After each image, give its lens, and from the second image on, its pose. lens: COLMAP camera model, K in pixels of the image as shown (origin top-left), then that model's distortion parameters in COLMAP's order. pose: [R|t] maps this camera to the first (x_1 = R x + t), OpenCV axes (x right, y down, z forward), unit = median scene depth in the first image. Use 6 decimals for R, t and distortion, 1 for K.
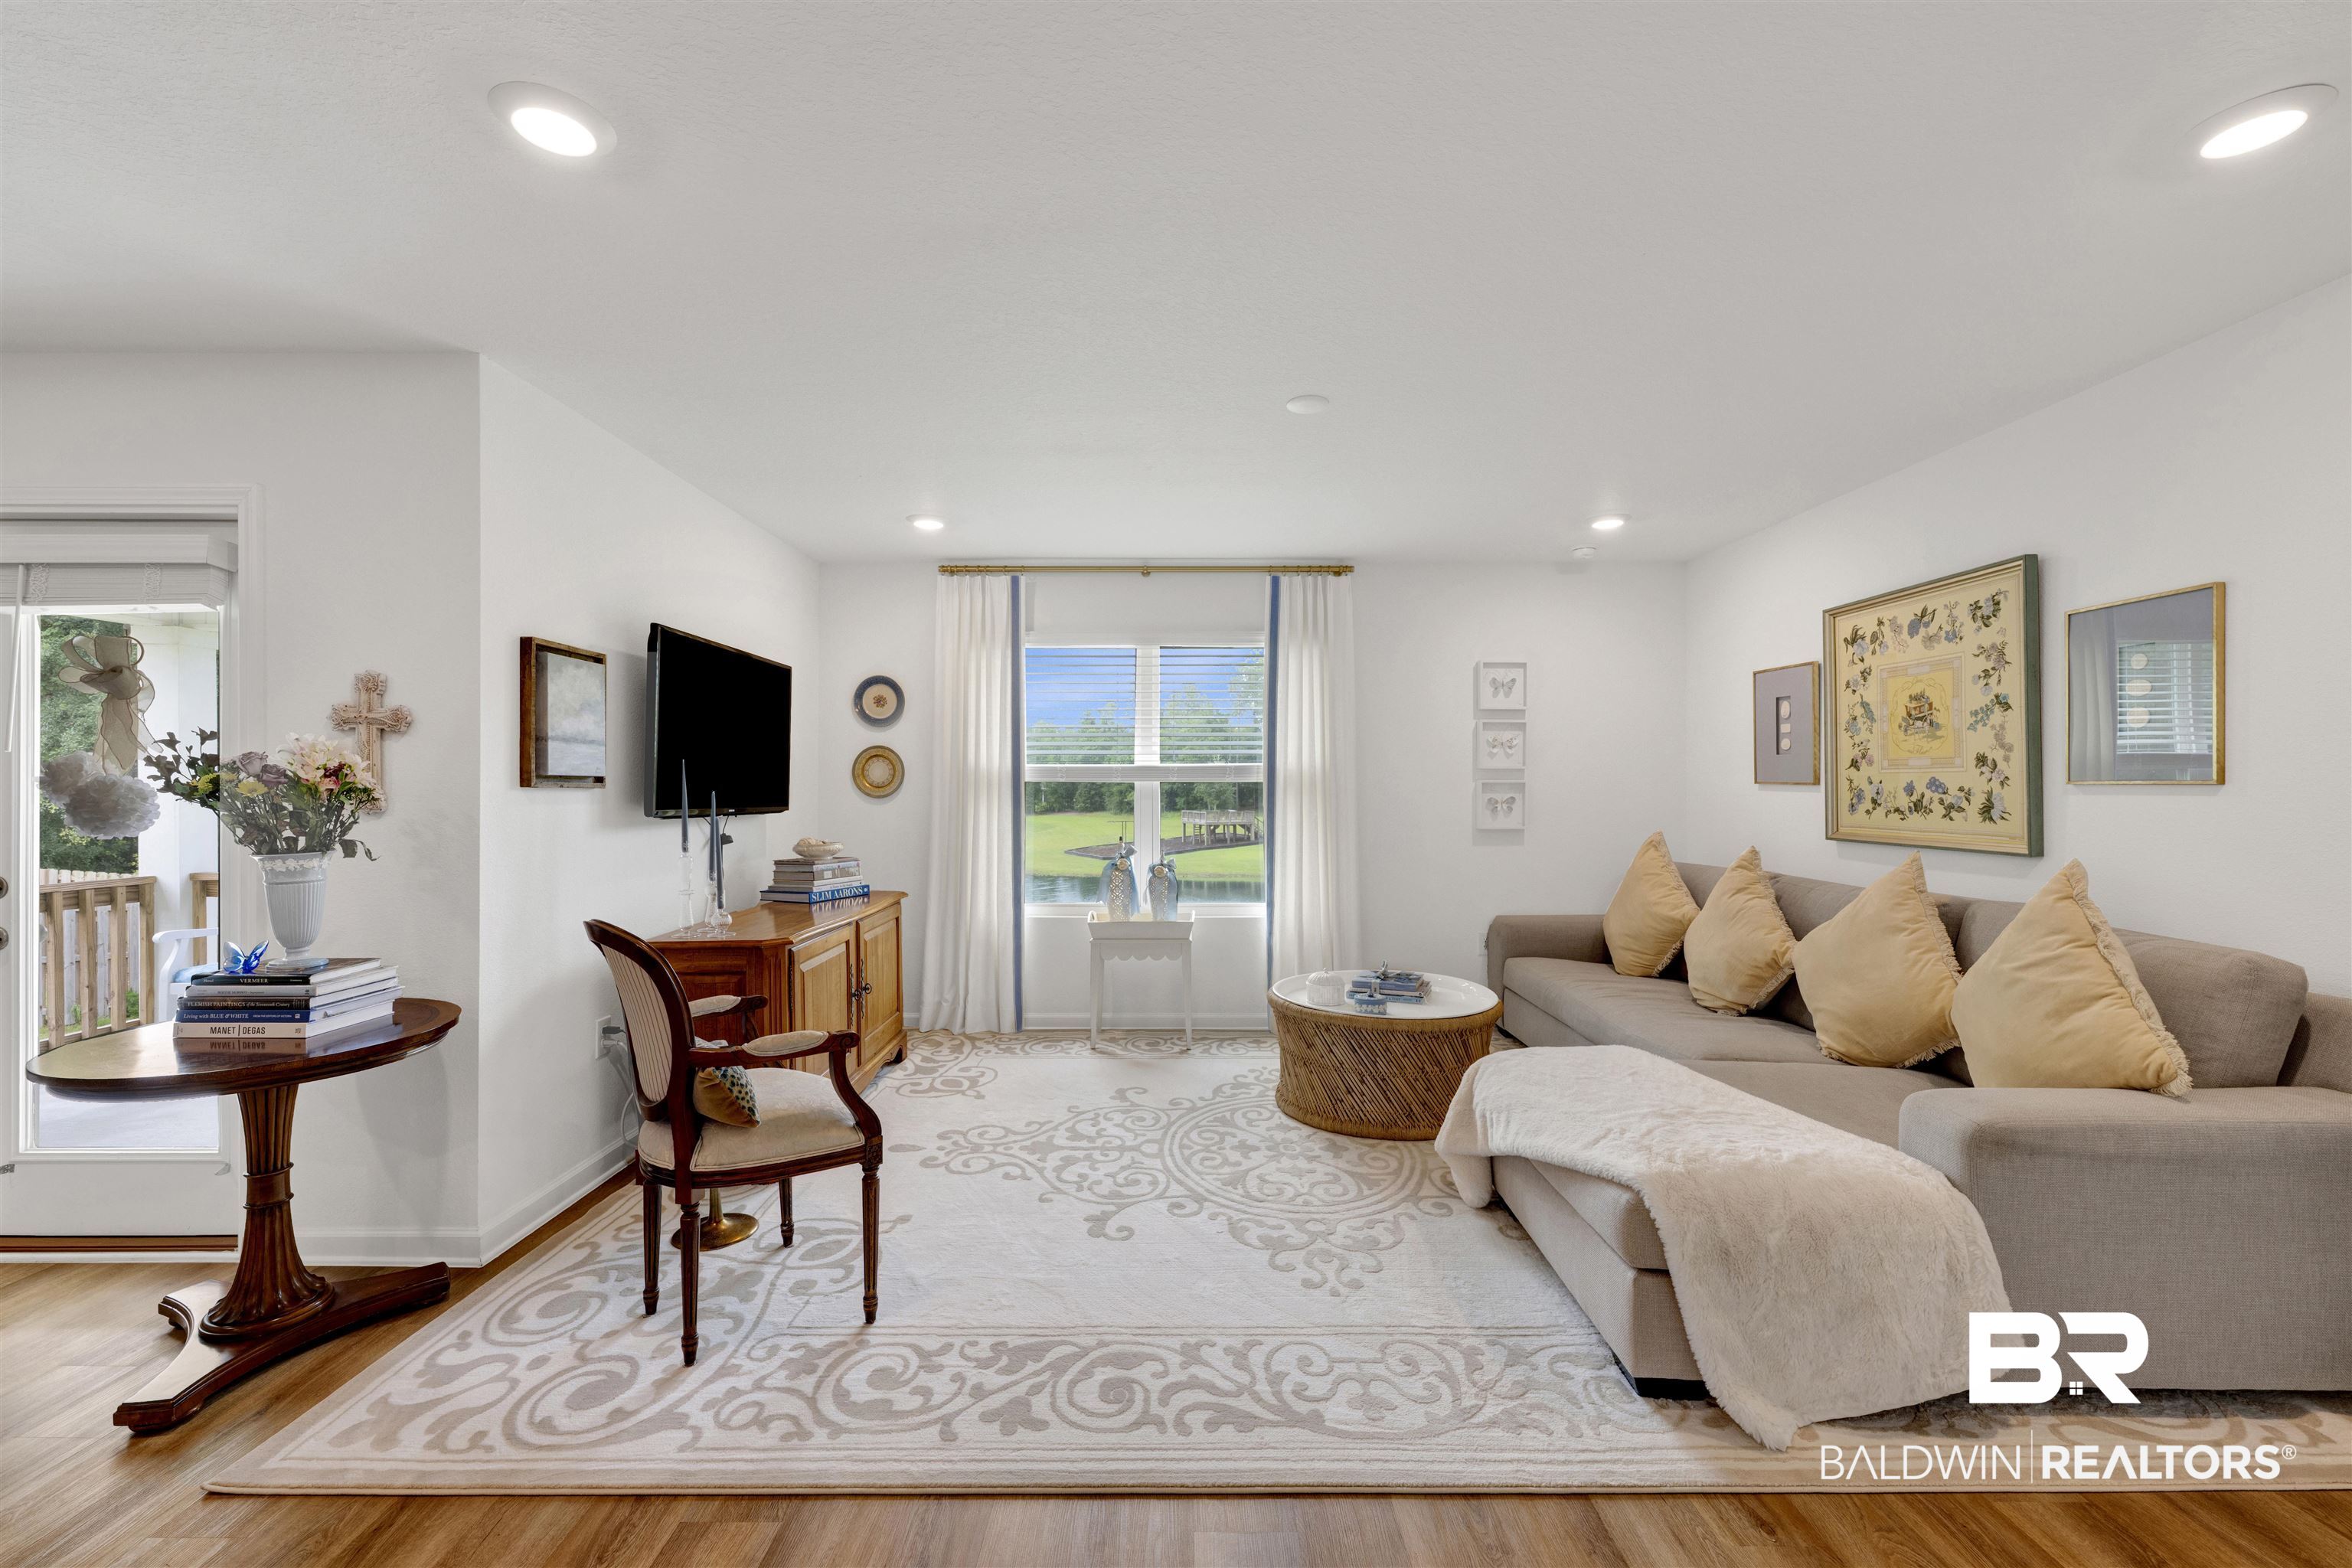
lens RADIAL K [[948.0, 0, 1177.8], [0, 948.0, 789.2], [0, 0, 1]] dist [-0.000481, -0.000292]
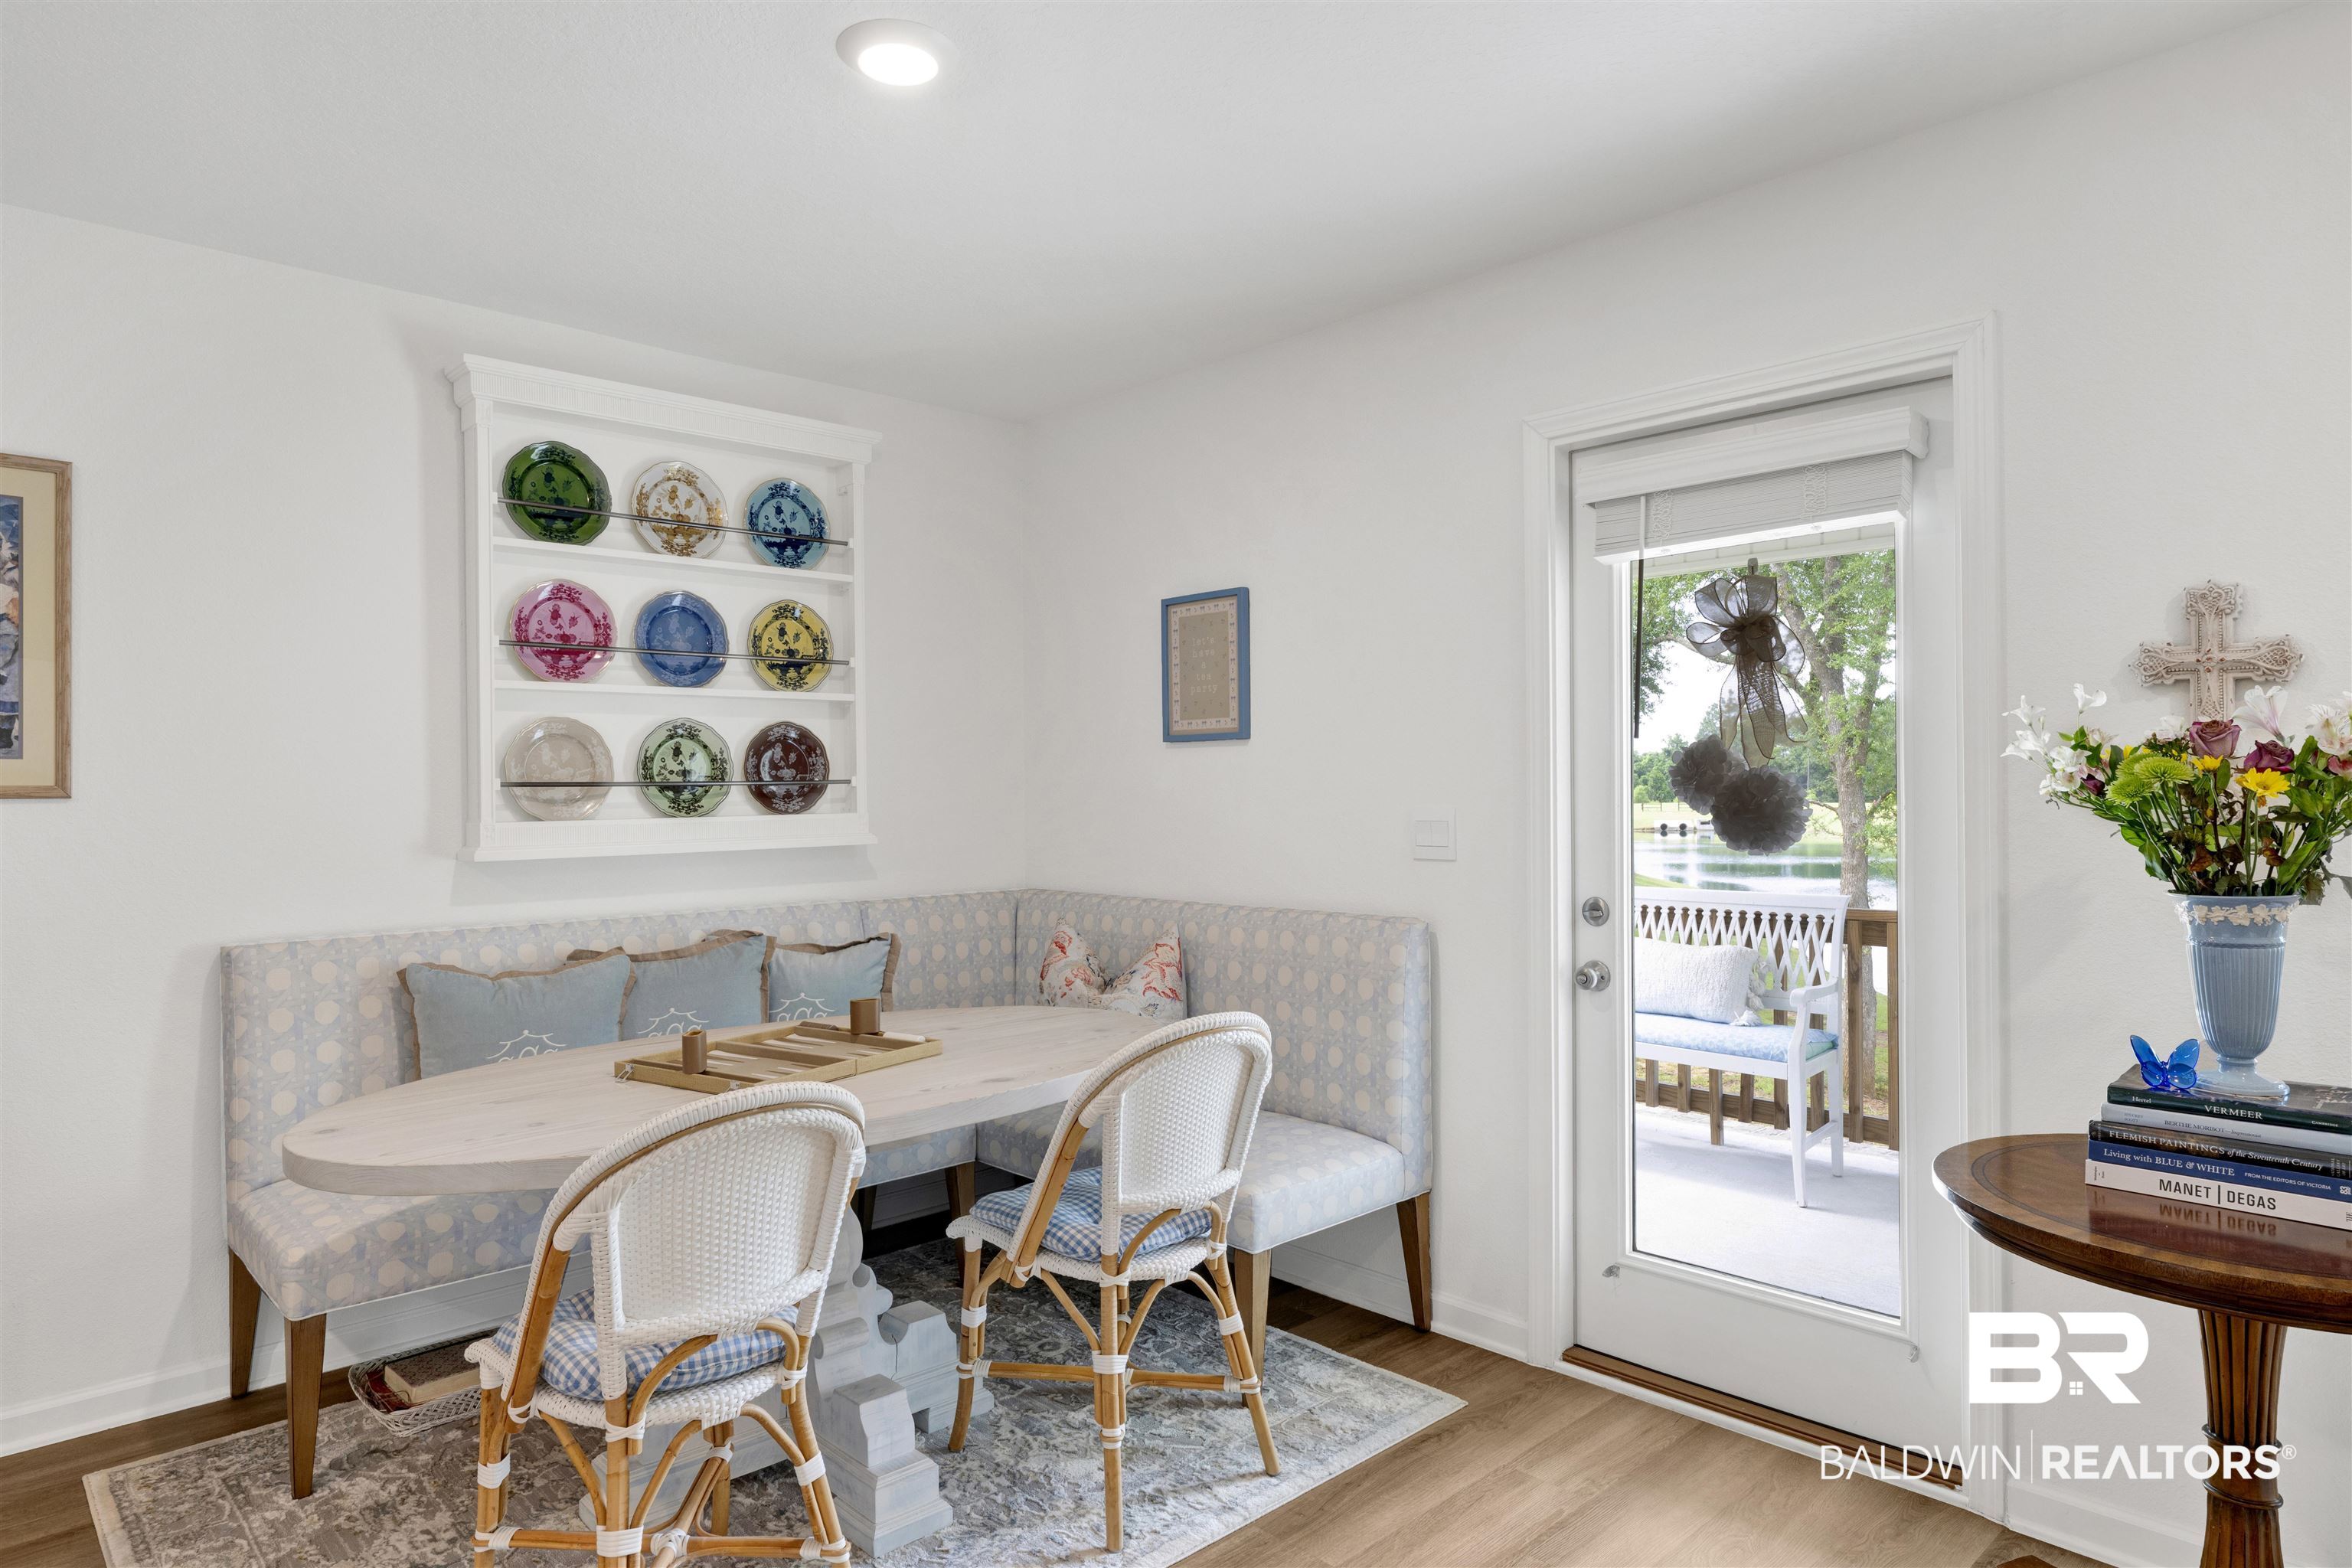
lens RADIAL K [[1376.4, 0, 1156.1], [0, 1376.4, 790.2], [0, 0, 1]] dist [0.010229, 0.000372]
pose [[0.682500, -0.005007, -0.730869, -0.653228], [0.008212, 0.999966, 0.000818, -0.001950], [0.730840, -0.006560, 0.682517, -0.055177]]
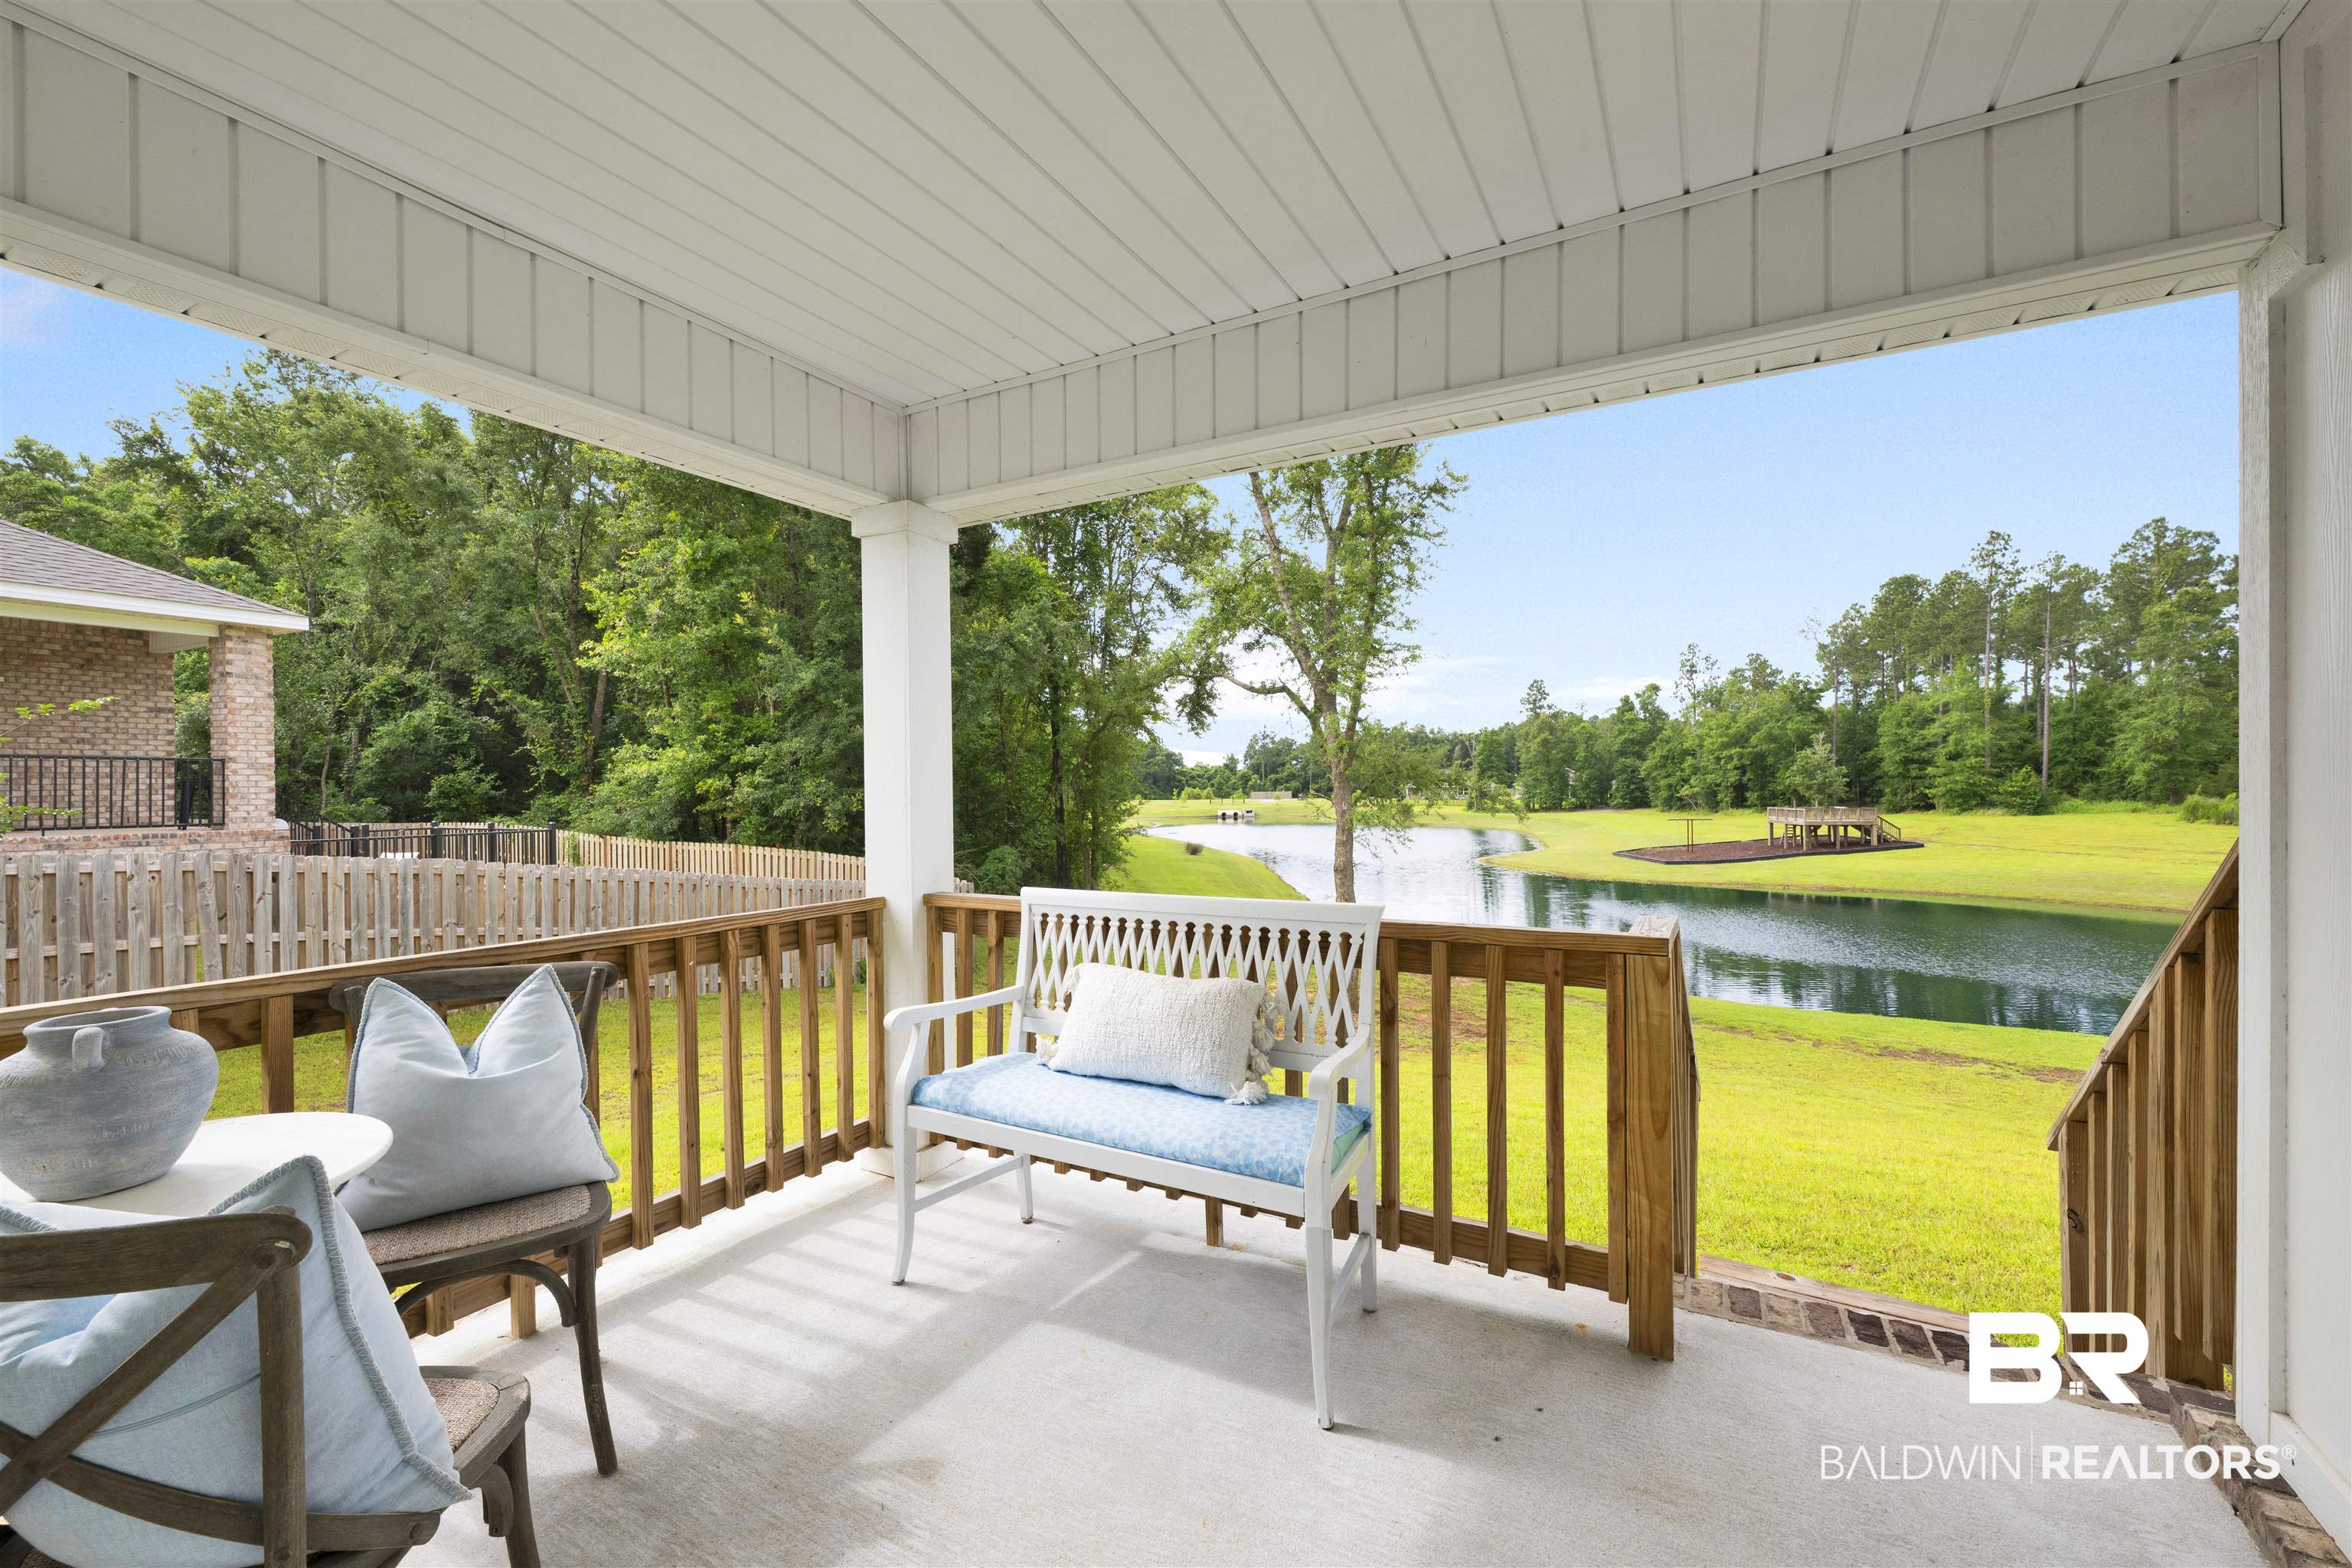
lens RADIAL K [[948.0, 0, 1187.2], [0, 948.0, 791.4], [0, 0, 1]] dist [-0.000481, -0.000292]
pose [[0.874069, -0.005617, -0.485769, -1.092705], [0.008550, 0.999956, 0.003823, 0.036077], [0.485726, -0.007495, 0.874079, 1.001540]]
